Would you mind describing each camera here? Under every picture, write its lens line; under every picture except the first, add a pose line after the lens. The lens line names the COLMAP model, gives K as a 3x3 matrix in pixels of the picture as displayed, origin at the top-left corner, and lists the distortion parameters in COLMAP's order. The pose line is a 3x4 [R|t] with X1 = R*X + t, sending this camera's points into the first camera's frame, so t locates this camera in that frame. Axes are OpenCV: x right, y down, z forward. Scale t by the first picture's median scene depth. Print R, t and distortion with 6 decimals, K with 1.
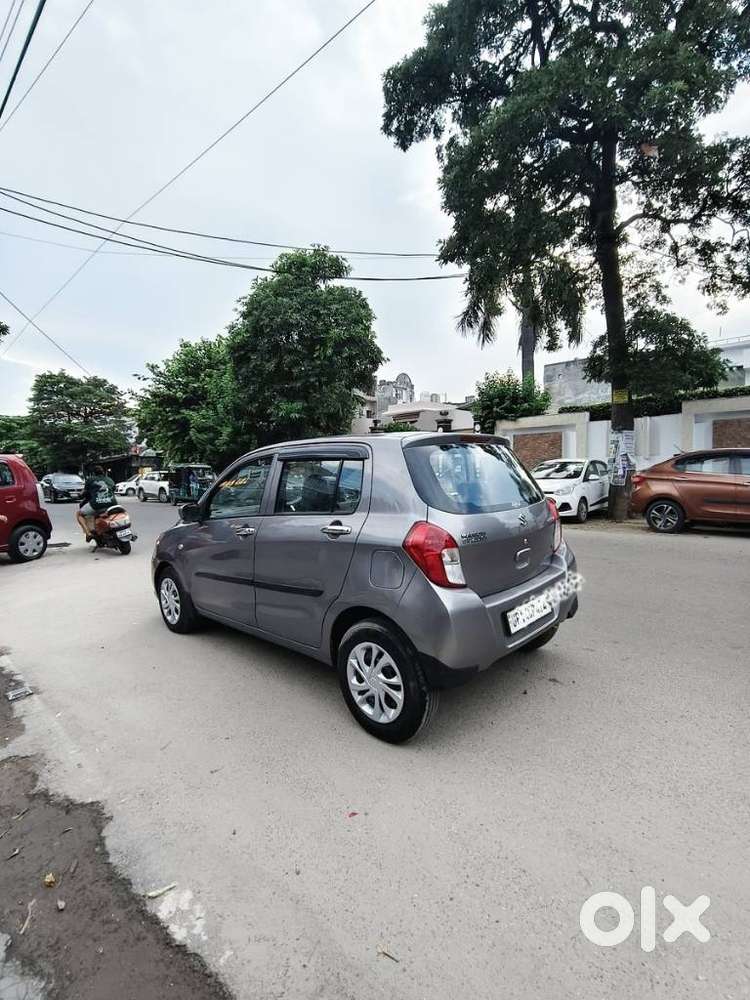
lens RADIAL K [[471.6, 0, 383.7], [0, 471.6, 500.4], [0, 0, 1]] dist [-0.007985, 0.004446]
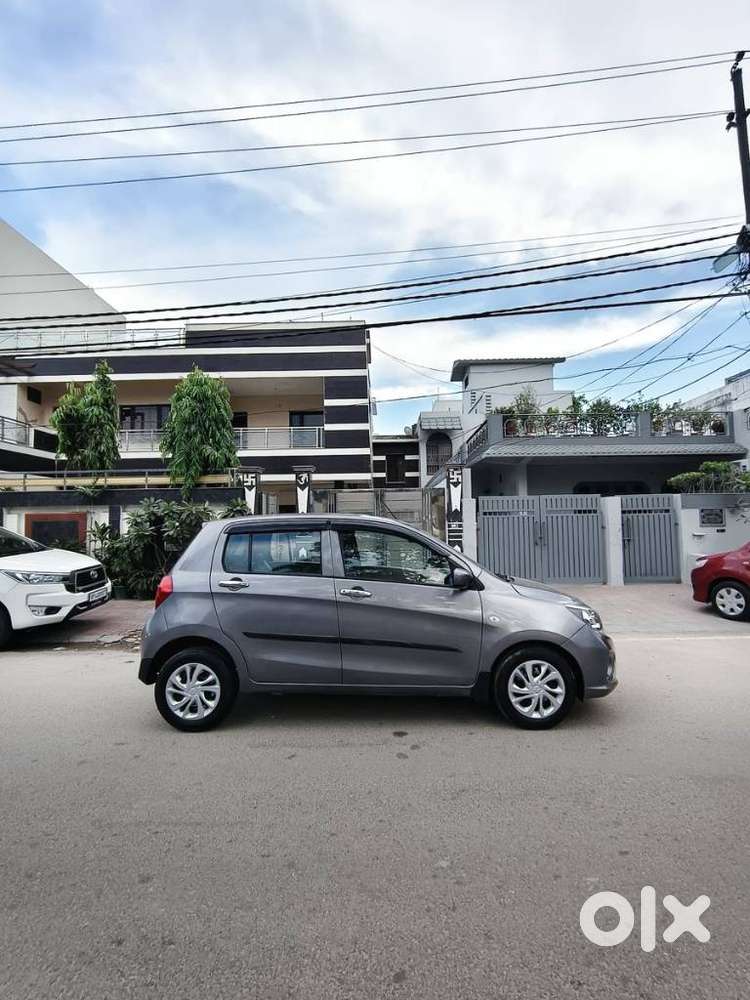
lens RADIAL K [[471.6, 0, 387.2], [0, 471.6, 498.8], [0, 0, 1]] dist [-0.007985, 0.004446]
pose [[-0.742707, -0.006324, -0.669587, 0.407871], [-0.011649, 0.999926, 0.003477, -0.110182], [0.669515, 0.010383, -0.742726, 1.233134]]
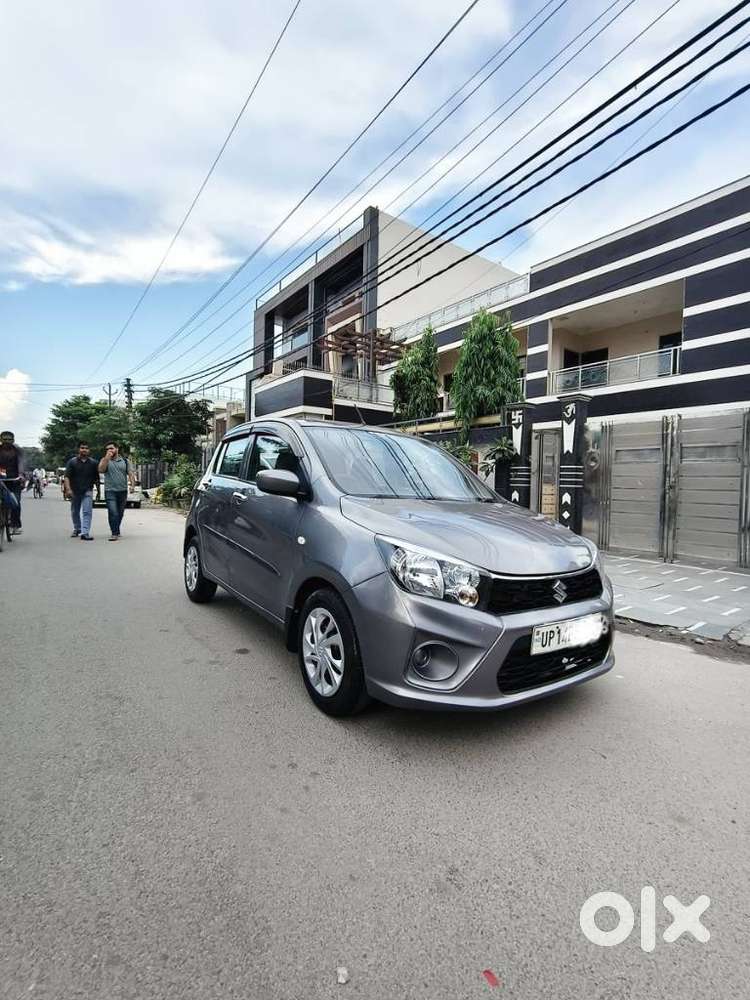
lens RADIAL K [[473.8, 0, 381.7], [0, 473.8, 497.4], [0, 0, 1]] dist [-0.011765, -0.000051]
pose [[-0.980644, -0.009522, 0.195570, -0.247254], [0.006556, 0.996660, 0.081395, -0.030114], [-0.195692, 0.081102, -0.977306, 1.283484]]
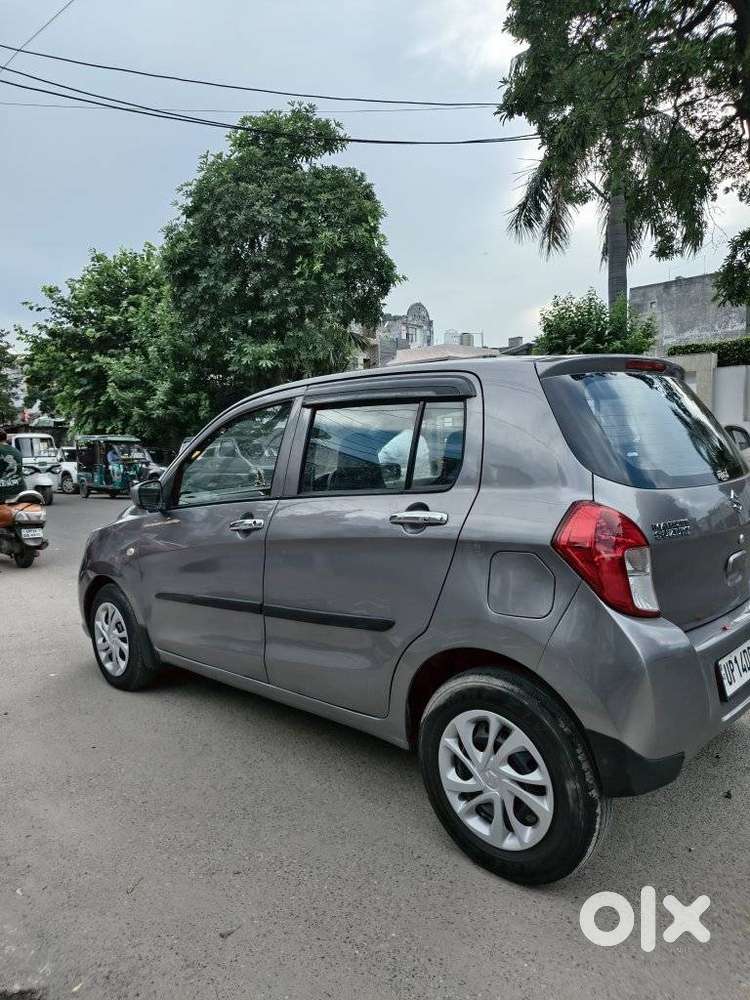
lens RADIAL K [[690.1, 0, 371.9], [0, 690.1, 502.3], [0, 0, 1]] dist [0.039637, -0.038379]
pose [[0.999816, -0.000703, -0.019195, -0.063753], [0.000979, 0.999896, 0.014390, 0.013400], [0.019183, -0.014406, 0.999712, 0.061145]]
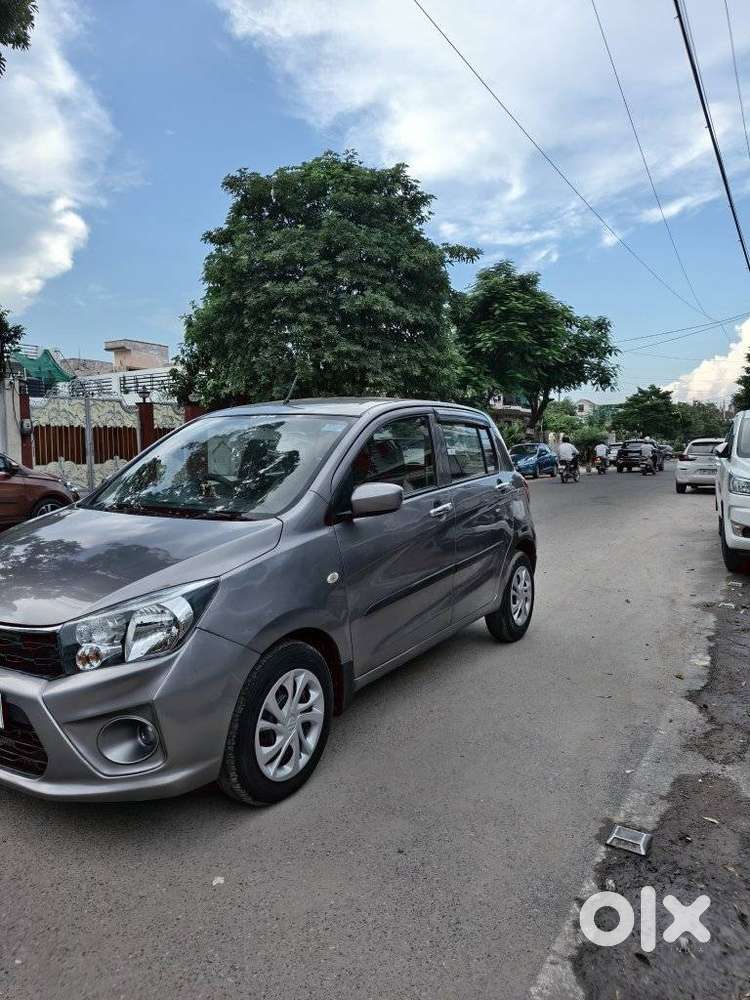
lens RADIAL K [[688.8, 0, 375.9], [0, 688.8, 498.9], [0, 0, 1]] dist [0.032156, -0.034625]
pose [[-0.198047, -0.039165, 0.979410, -0.769715], [0.084789, 0.994772, 0.056925, -0.014769], [-0.976518, 0.094317, -0.193691, 0.733427]]
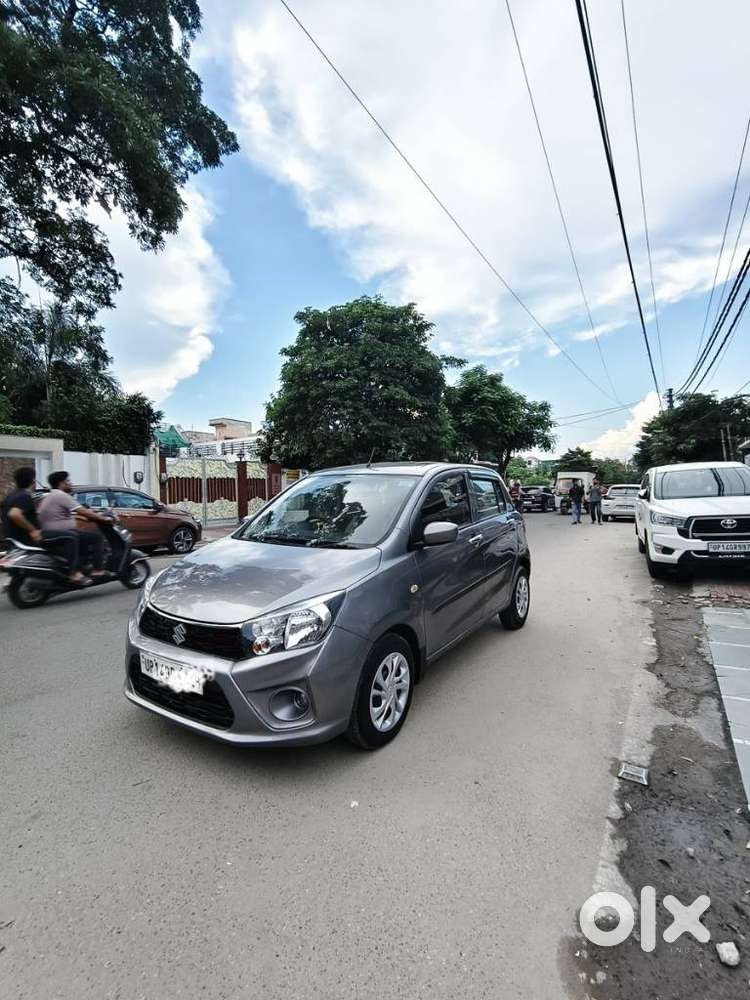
lens RADIAL K [[470.1, 0, 385.1], [0, 470.1, 500.4], [0, 0, 1]] dist [-0.003965, 0.001612]
pose [[-0.190026, 0.011370, 0.981713, -0.758941], [0.087653, 0.996136, 0.005430, -0.029564], [-0.977858, 0.087082, -0.190289, 0.787648]]
